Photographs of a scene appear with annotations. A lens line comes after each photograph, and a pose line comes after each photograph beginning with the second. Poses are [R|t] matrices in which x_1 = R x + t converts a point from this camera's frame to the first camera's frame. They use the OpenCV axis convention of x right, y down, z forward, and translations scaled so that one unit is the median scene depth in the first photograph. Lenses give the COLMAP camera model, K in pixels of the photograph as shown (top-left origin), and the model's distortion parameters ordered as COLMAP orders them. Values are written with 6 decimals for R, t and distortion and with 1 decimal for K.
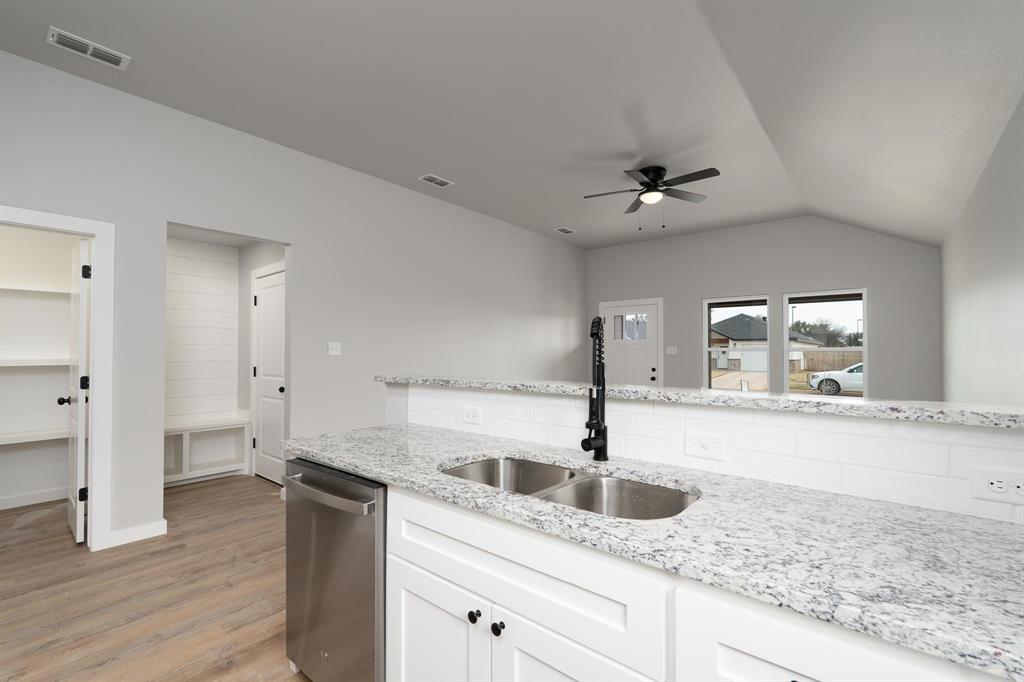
lens RADIAL K [[461.5, 0, 511.1], [0, 461.5, 342.2], [0, 0, 1]] dist [-0.003981, -0.000852]
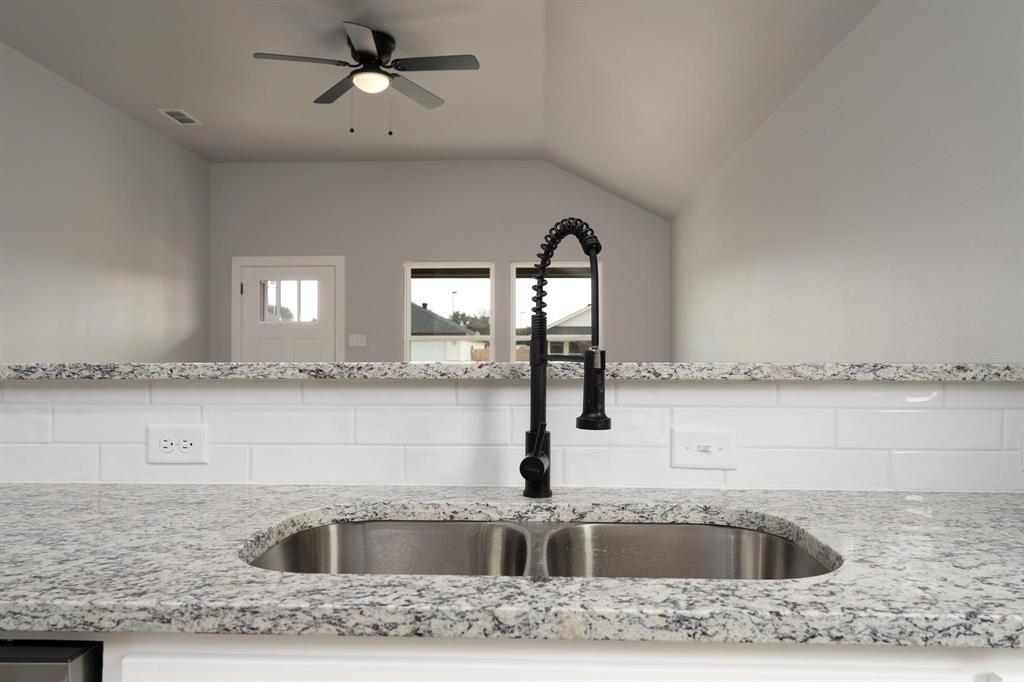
lens RADIAL K [[712.6, 0, 512.7], [0, 712.6, 346.8], [0, 0, 1]] dist [0.003119, -0.001512]
pose [[0.790881, 0.004974, 0.611950, -0.400743], [-0.010099, 0.999937, 0.004925, 0.096945], [-0.611887, -0.010075, 0.790881, 0.450987]]
